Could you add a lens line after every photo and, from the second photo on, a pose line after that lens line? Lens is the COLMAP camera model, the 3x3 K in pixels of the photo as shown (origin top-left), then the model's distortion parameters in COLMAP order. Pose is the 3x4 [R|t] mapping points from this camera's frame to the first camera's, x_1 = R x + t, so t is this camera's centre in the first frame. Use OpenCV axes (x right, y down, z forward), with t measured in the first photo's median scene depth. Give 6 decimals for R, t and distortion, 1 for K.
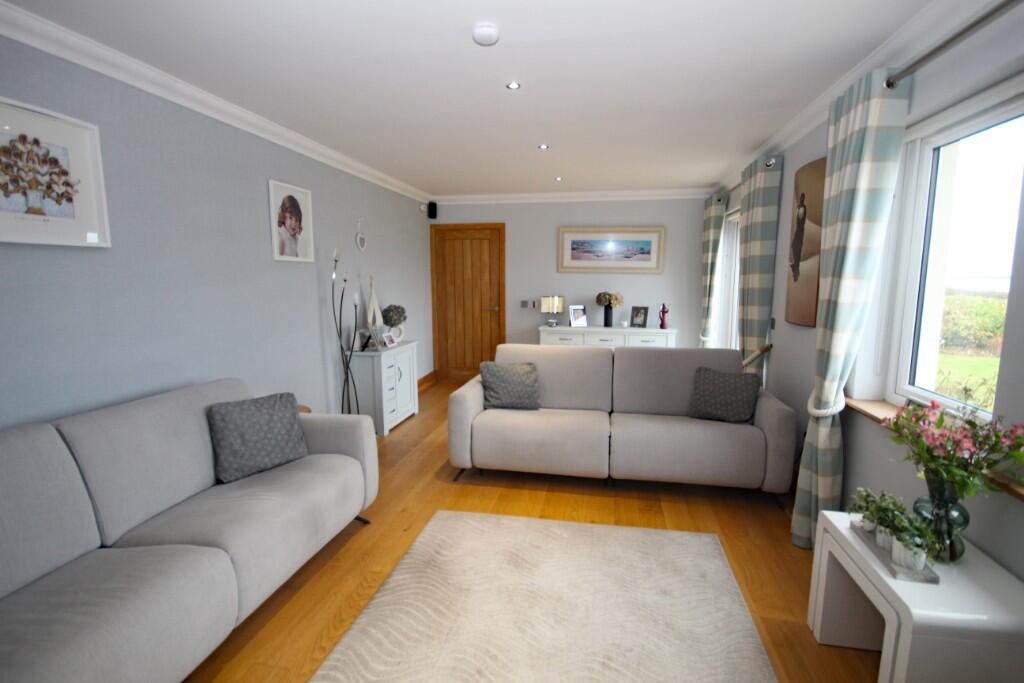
lens RADIAL K [[474.3, 0, 518.0], [0, 474.3, 342.1], [0, 0, 1]] dist [0.001220, -0.001189]
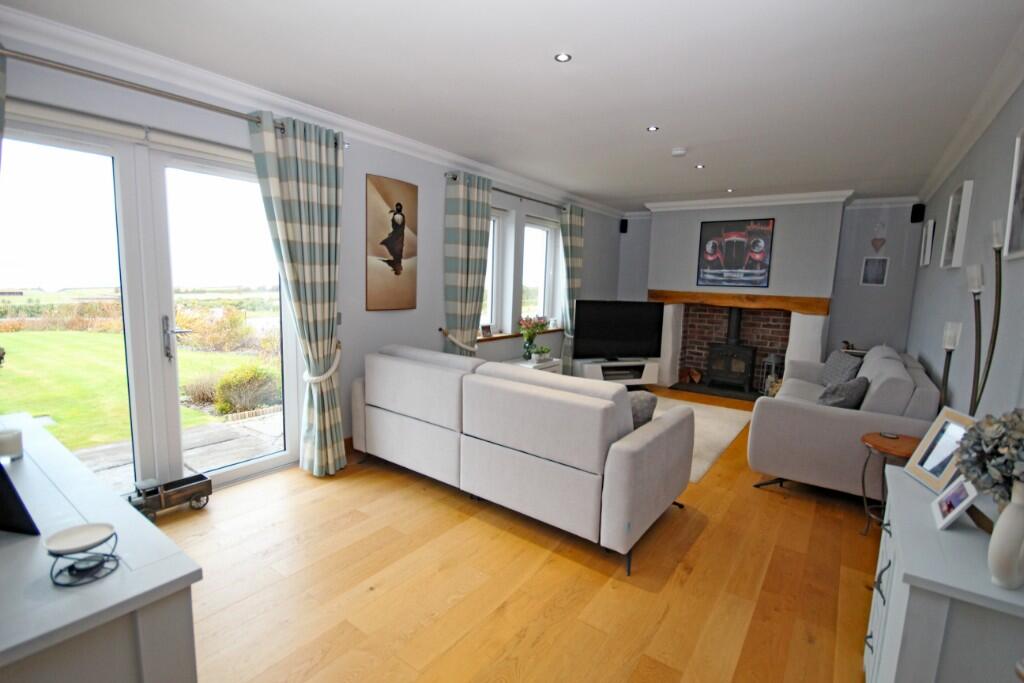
lens RADIAL K [[468.9, 0, 542.9], [0, 468.9, 337.9], [0, 0, 1]] dist [0.000667, -0.000099]
pose [[-0.917260, -0.091676, 0.387596, -0.149883], [0.011535, 0.966626, 0.255930, -0.176883], [-0.398123, 0.239225, -0.885590, 1.255963]]
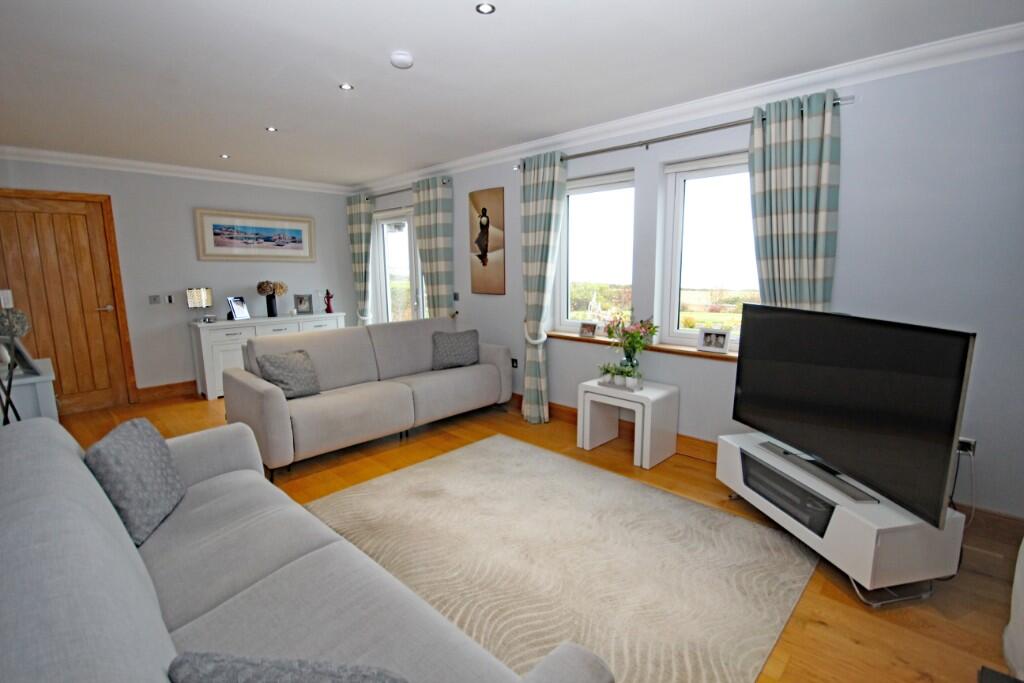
lens RADIAL K [[474.3, 0, 518.0], [0, 474.3, 342.1], [0, 0, 1]] dist [0.001220, -0.001189]
pose [[0.552536, -0.137688, 0.822037, -0.408822], [0.121992, 0.988999, 0.083656, -0.000664], [-0.824513, 0.054059, 0.563255, 0.046479]]
